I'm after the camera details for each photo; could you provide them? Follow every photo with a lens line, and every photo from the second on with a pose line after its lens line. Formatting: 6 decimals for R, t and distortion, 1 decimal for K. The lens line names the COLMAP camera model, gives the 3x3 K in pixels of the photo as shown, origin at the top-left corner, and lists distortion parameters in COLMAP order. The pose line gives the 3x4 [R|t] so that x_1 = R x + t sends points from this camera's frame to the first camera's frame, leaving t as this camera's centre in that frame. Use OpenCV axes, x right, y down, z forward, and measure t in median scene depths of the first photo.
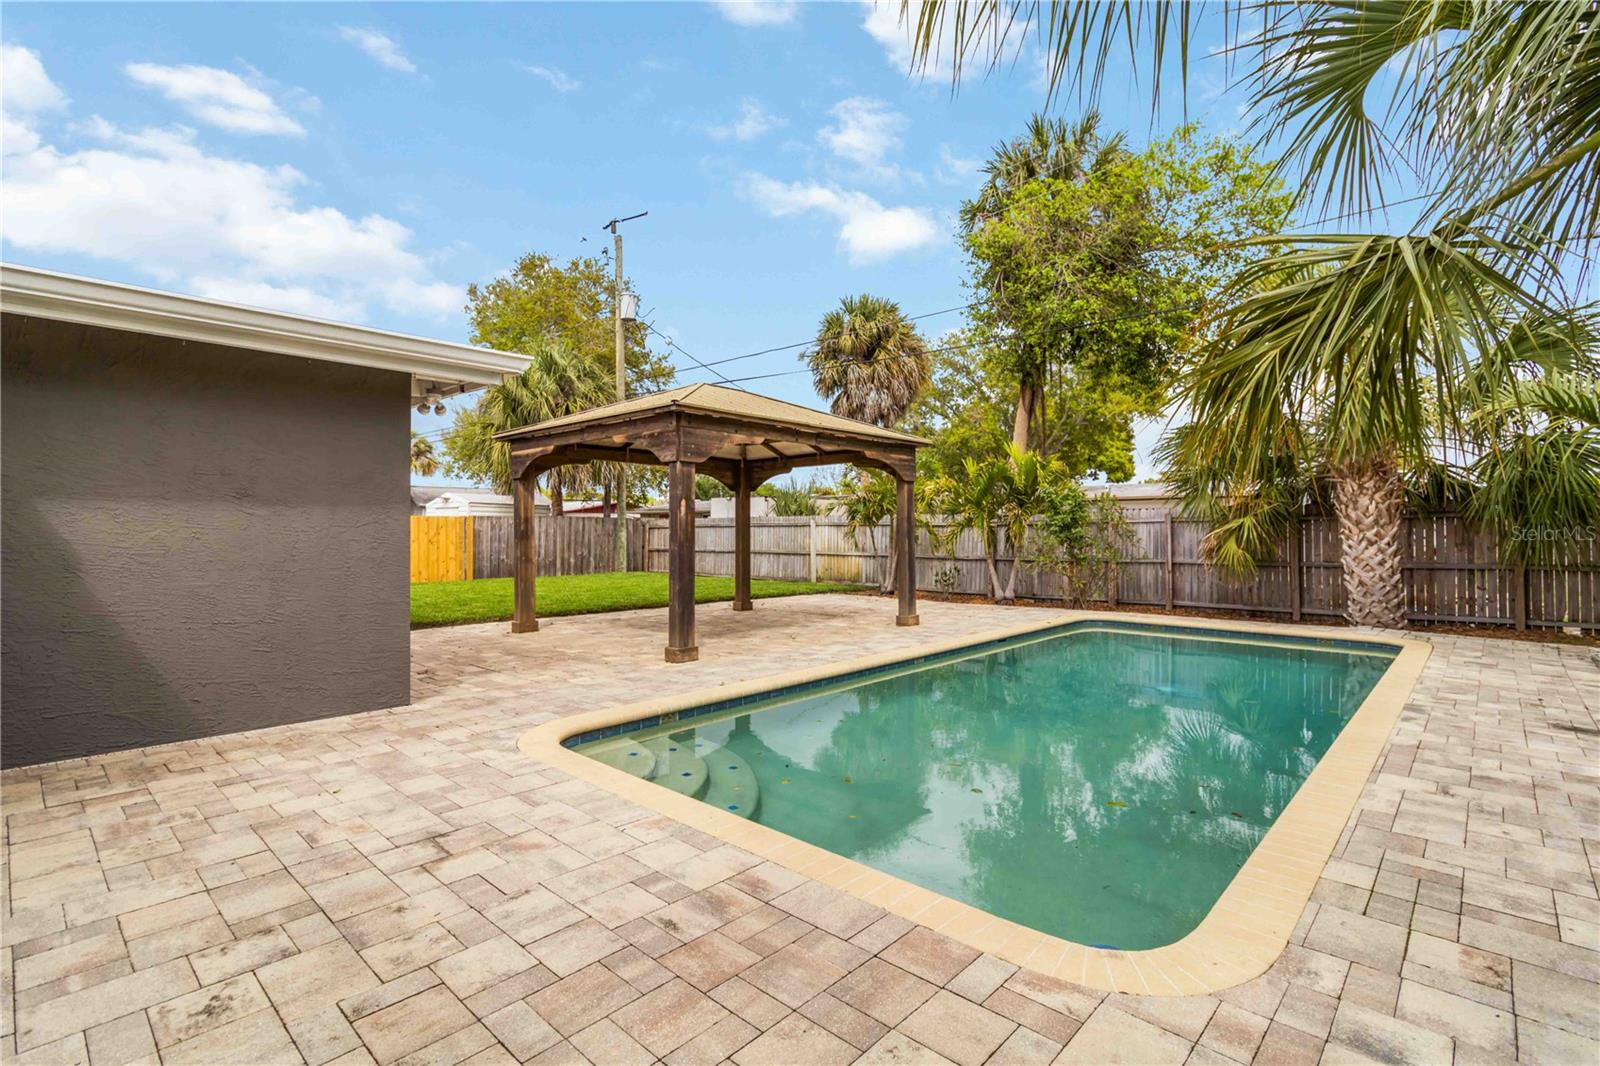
lens RADIAL K [[766.4, 0, 800.5], [0, 766.4, 528.6], [0, 0, 1]] dist [0.001758, 0.002205]
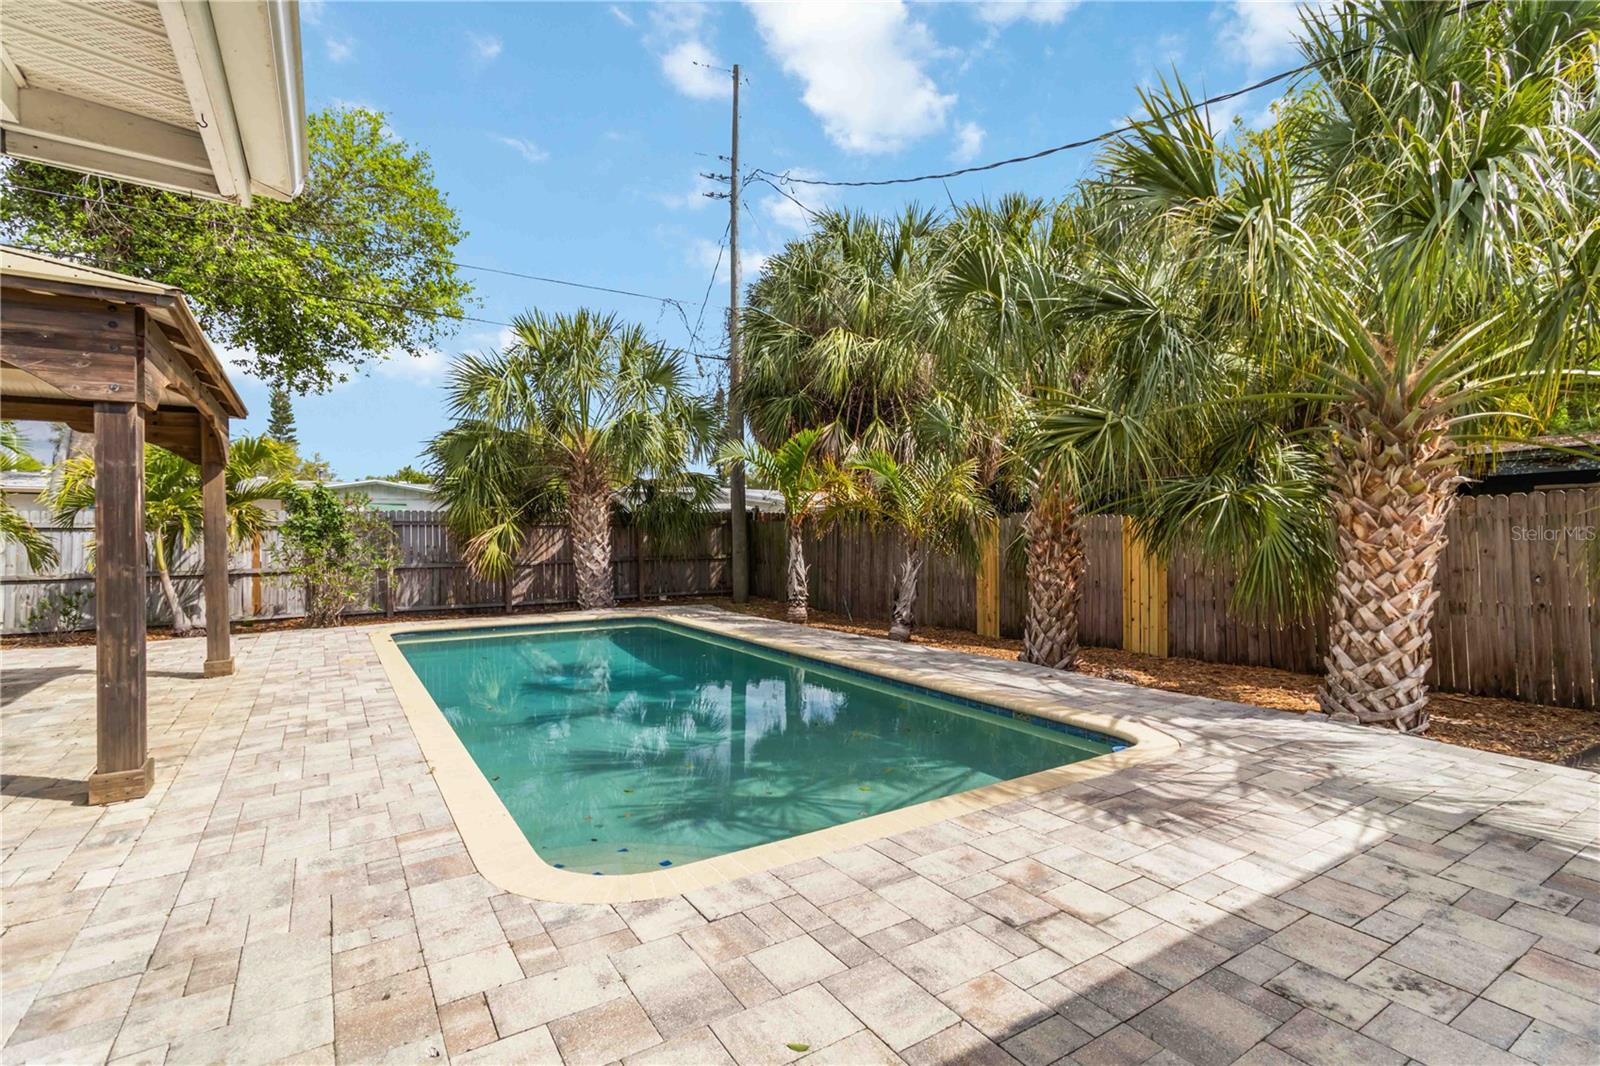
lens RADIAL K [[766.4, 0, 799.7], [0, 766.4, 529.5], [0, 0, 1]] dist [0.001758, 0.002205]
pose [[0.220981, 0.001696, 0.975277, -1.306376], [0.000420, 0.999998, -0.001835, -0.010613], [-0.975278, 0.000815, 0.220980, 1.038057]]
